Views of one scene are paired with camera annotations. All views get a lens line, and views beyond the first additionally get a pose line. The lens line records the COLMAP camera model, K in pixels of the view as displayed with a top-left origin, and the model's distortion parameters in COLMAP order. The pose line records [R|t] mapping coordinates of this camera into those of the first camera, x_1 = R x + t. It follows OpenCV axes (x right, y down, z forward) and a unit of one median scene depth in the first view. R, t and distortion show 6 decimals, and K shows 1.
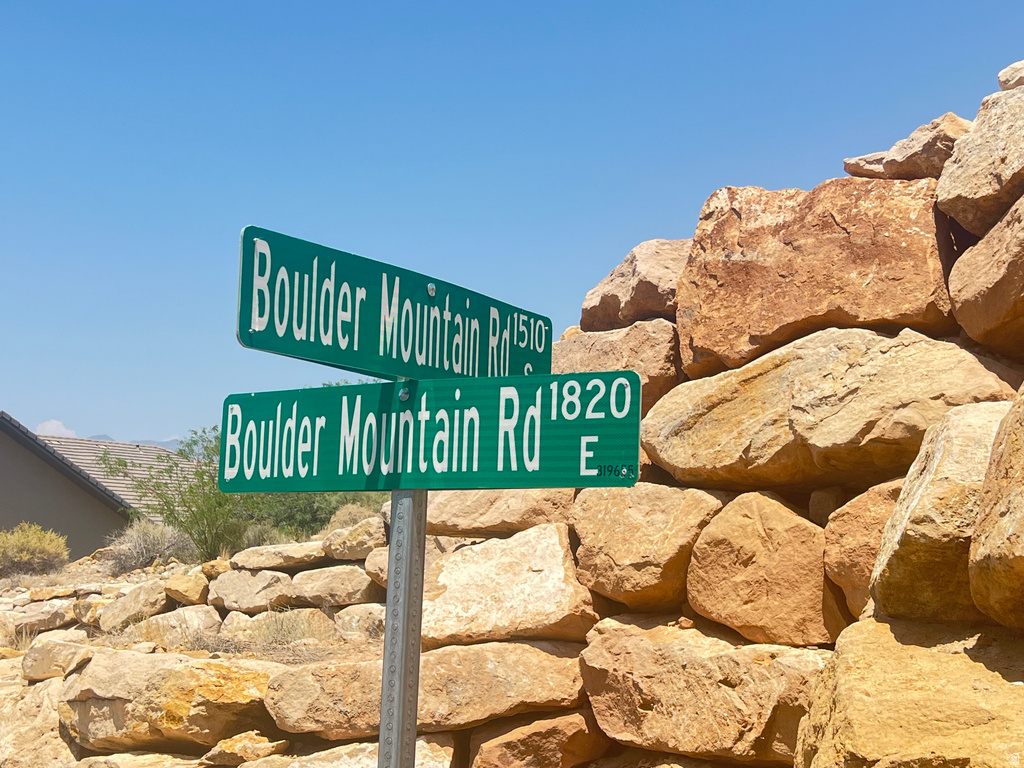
lens RADIAL K [[1470.4, 0, 513.7], [0, 1470.4, 384.1], [0, 0, 1]] dist [0.088007, 0.000000]
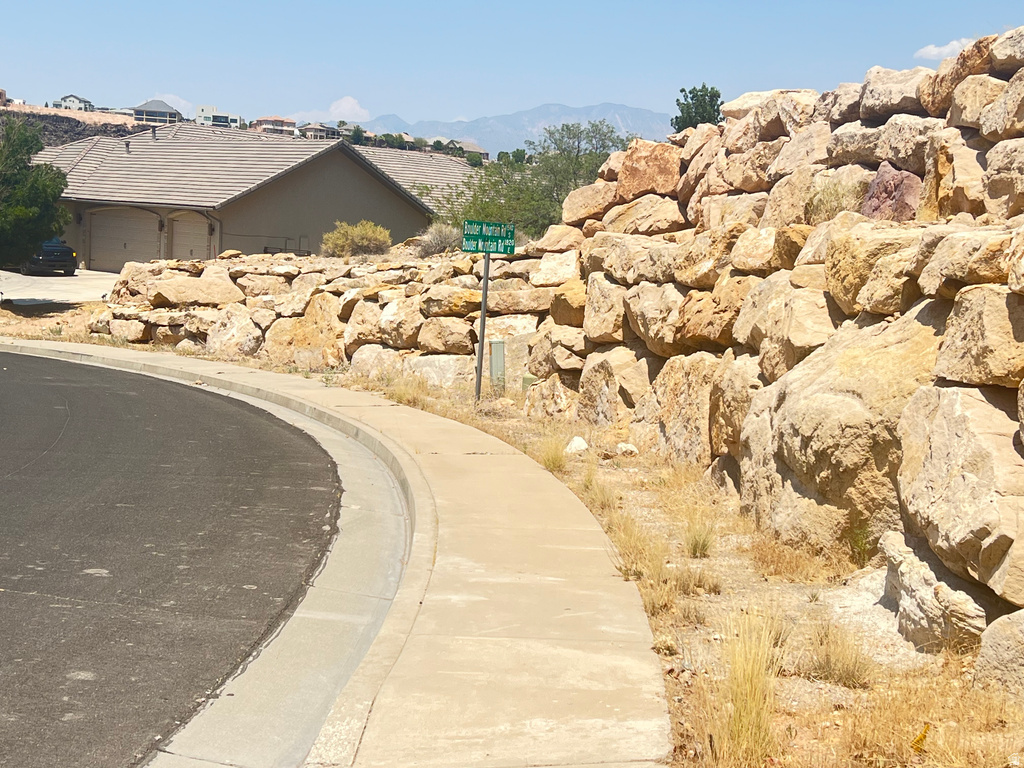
lens RADIAL K [[1470.4, 0, 511.8], [0, 1470.4, 385.0], [0, 0, 1]] dist [0.088007, 0.000000]
pose [[0.981690, 0.049218, -0.184019, 0.259057], [-0.009307, 0.977283, 0.211733, -0.151802], [0.190260, -0.206144, 0.959847, -1.108700]]
